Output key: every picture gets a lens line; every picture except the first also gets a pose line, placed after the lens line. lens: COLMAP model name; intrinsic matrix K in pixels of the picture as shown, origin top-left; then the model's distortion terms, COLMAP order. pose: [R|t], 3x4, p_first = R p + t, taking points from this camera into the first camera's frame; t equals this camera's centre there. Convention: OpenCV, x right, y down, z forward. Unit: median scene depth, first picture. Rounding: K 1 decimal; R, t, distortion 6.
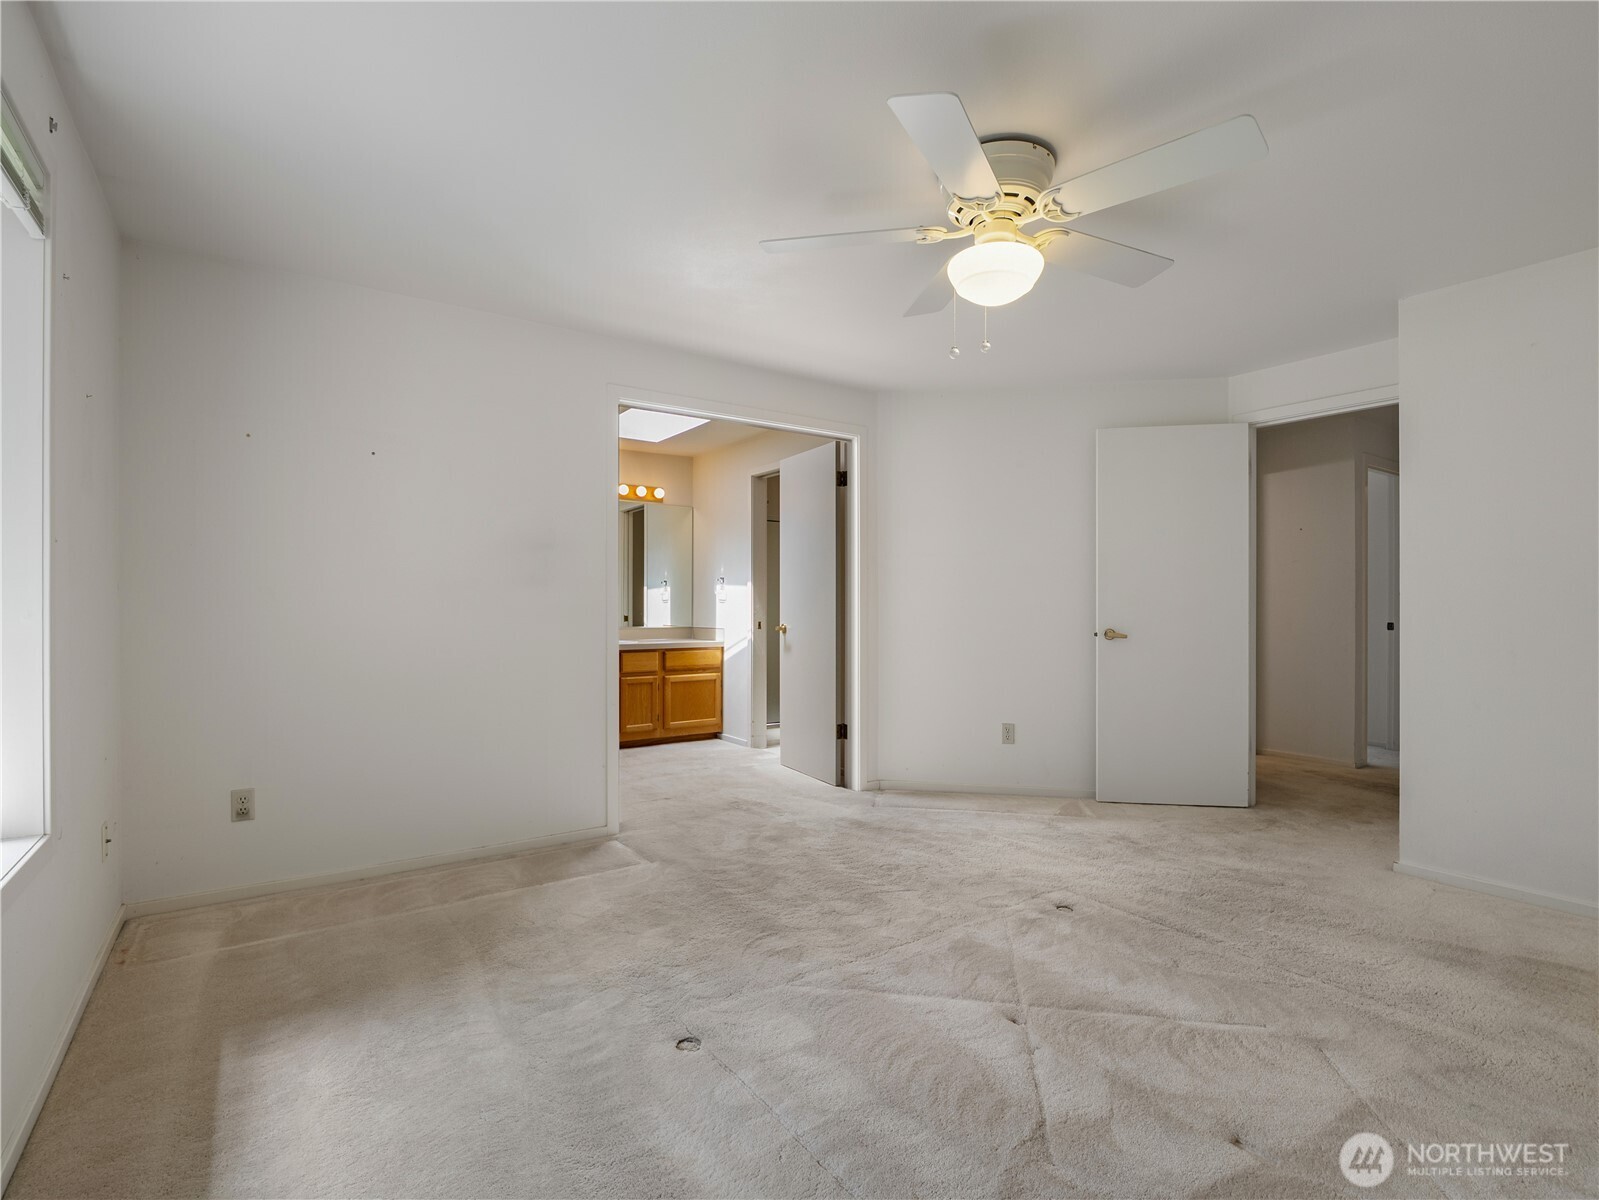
lens RADIAL K [[779.4, 0, 797.9], [0, 779.4, 591.5], [0, 0, 1]] dist [-0.012509, -0.003065]
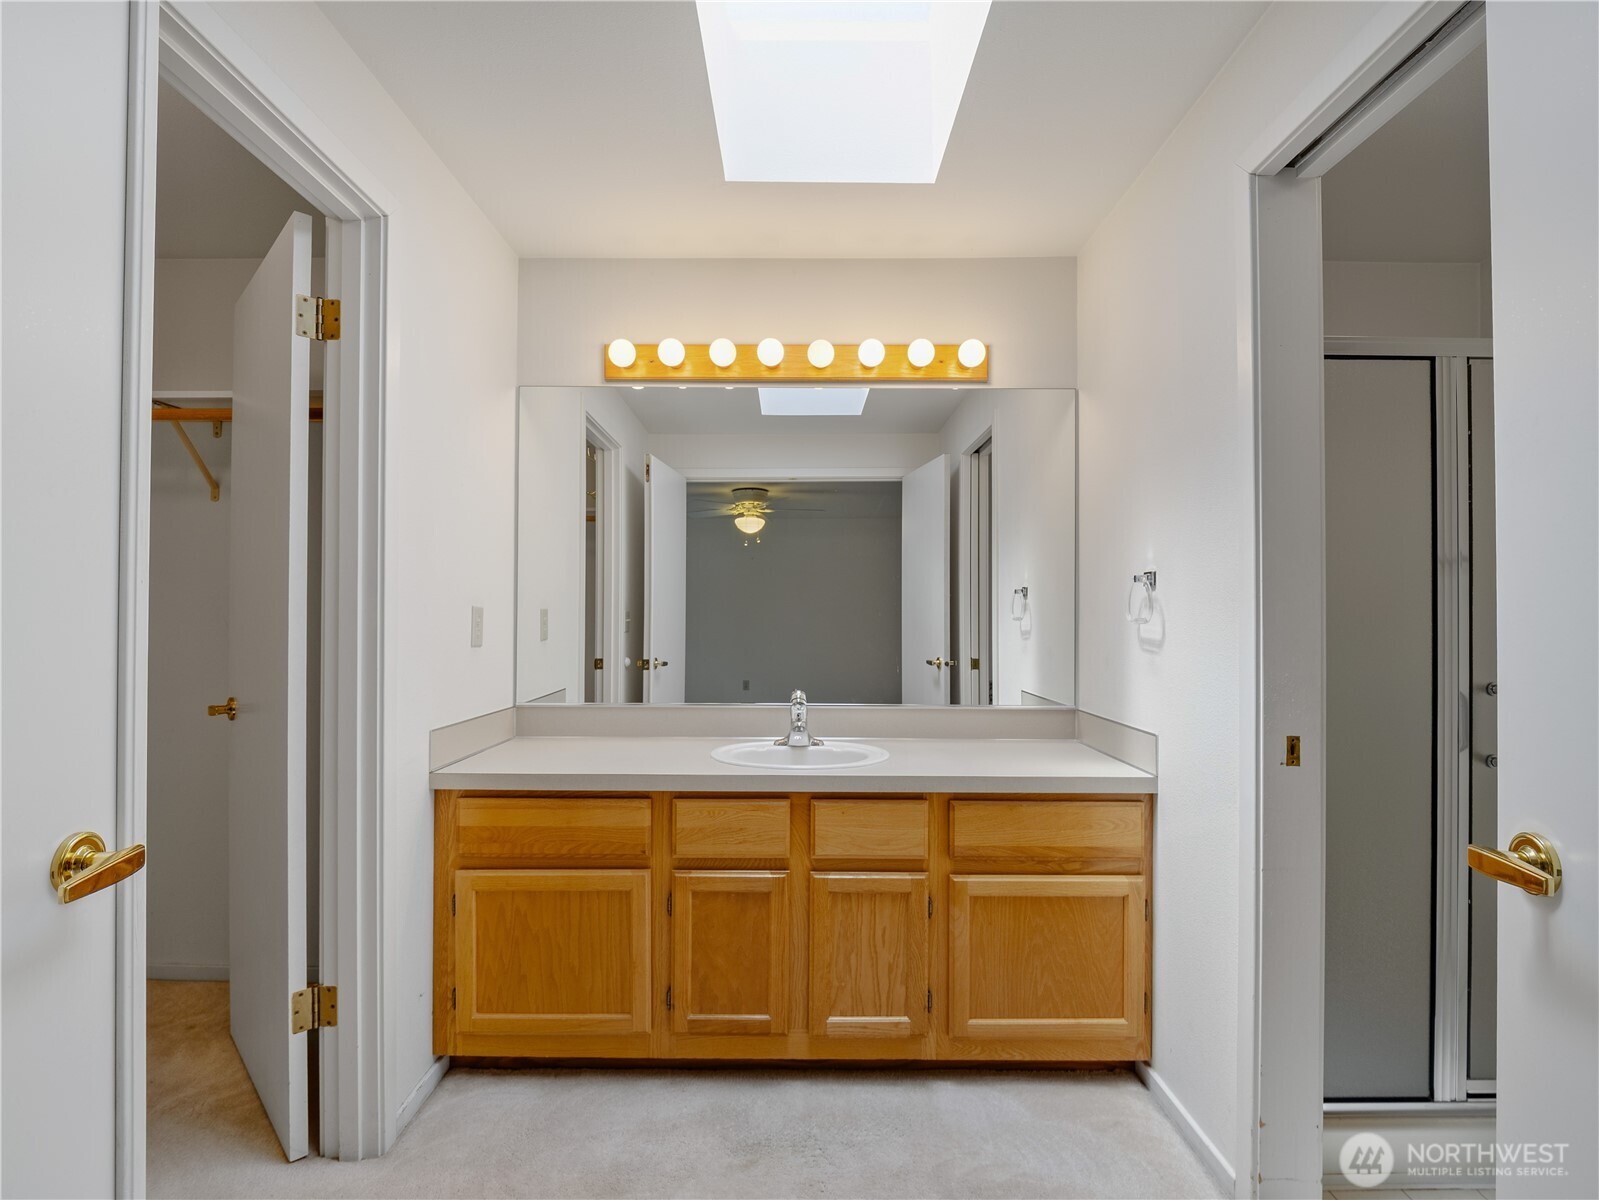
lens RADIAL K [[779.4, 0, 790.7], [0, 779.4, 601.2], [0, 0, 1]] dist [-0.012509, -0.003065]
pose [[0.837625, -0.002461, -0.546241, -0.050057], [-0.005466, 0.999902, -0.012886, -0.001035], [0.546219, 0.013780, 0.837529, 0.689287]]
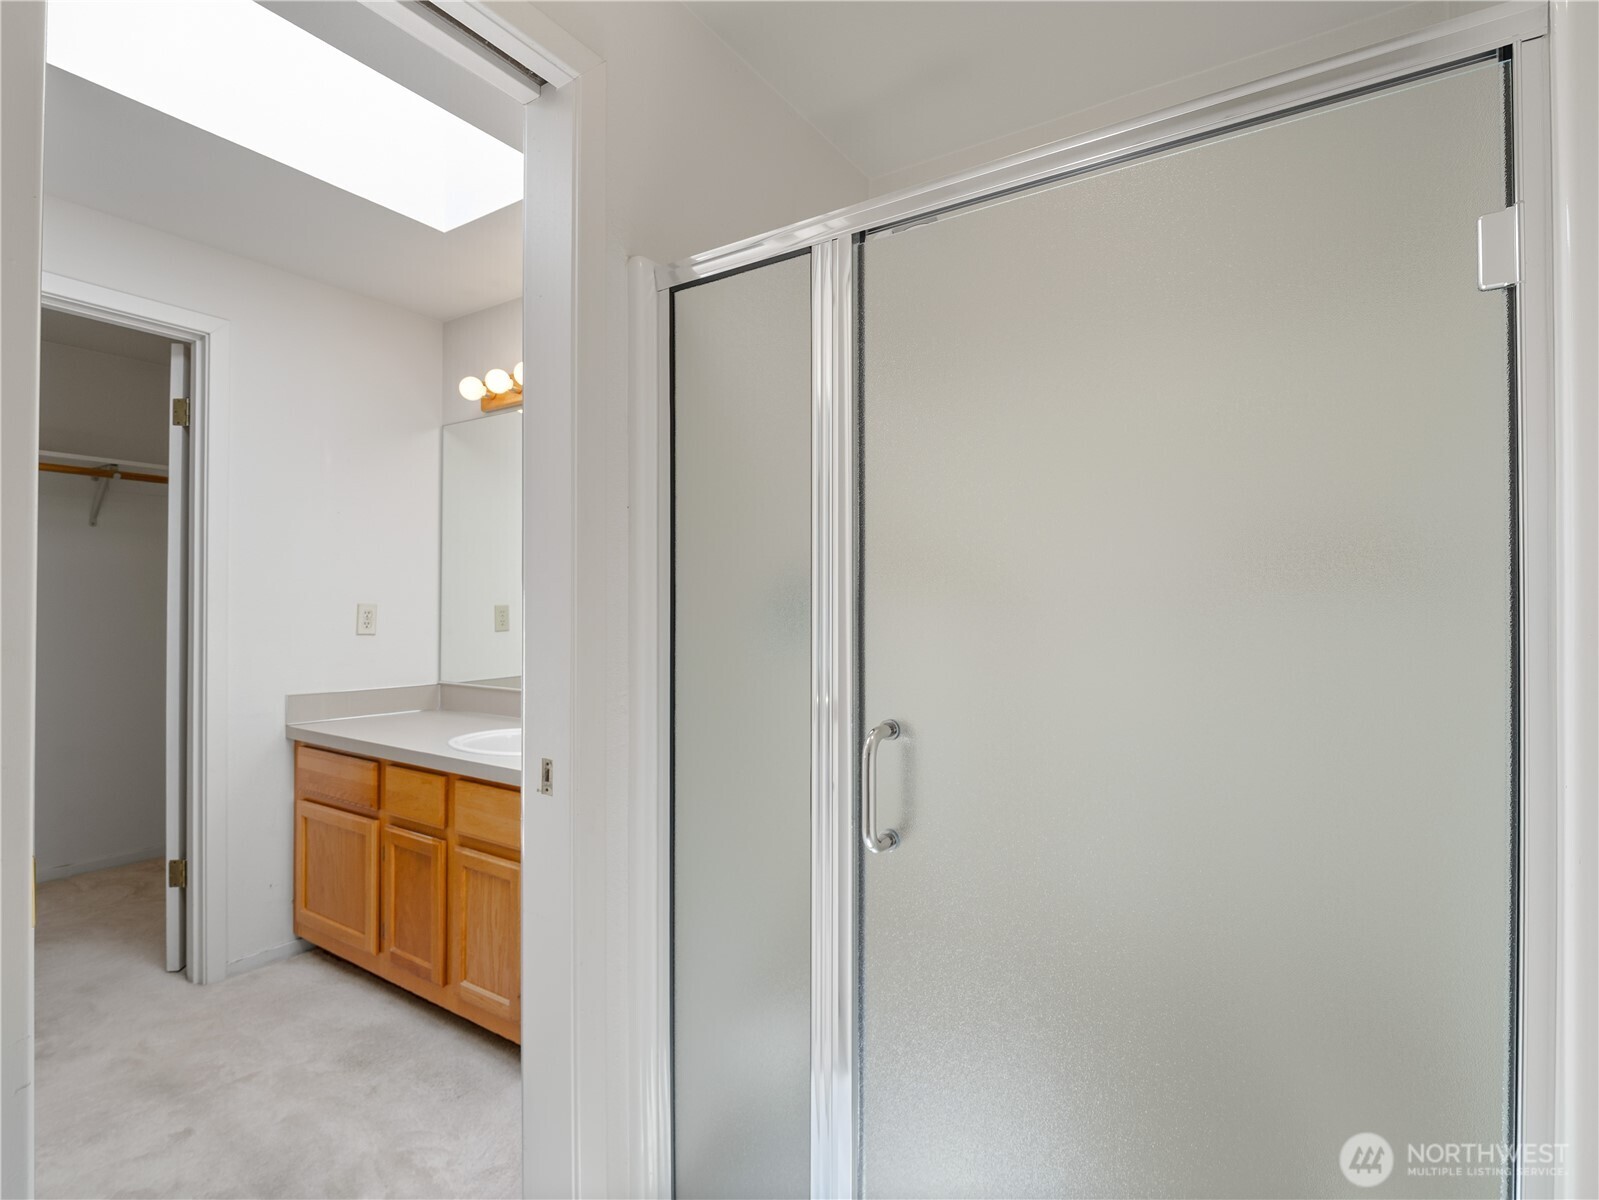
lens RADIAL K [[779.4, 0, 799.8], [0, 779.4, 600.1], [0, 0, 1]] dist [-0.012509, -0.003065]
pose [[0.400449, -0.005868, -0.916300, 0.170490], [-0.004207, 0.999957, -0.008242, -0.002957], [0.916310, 0.007155, 0.400407, 0.967826]]
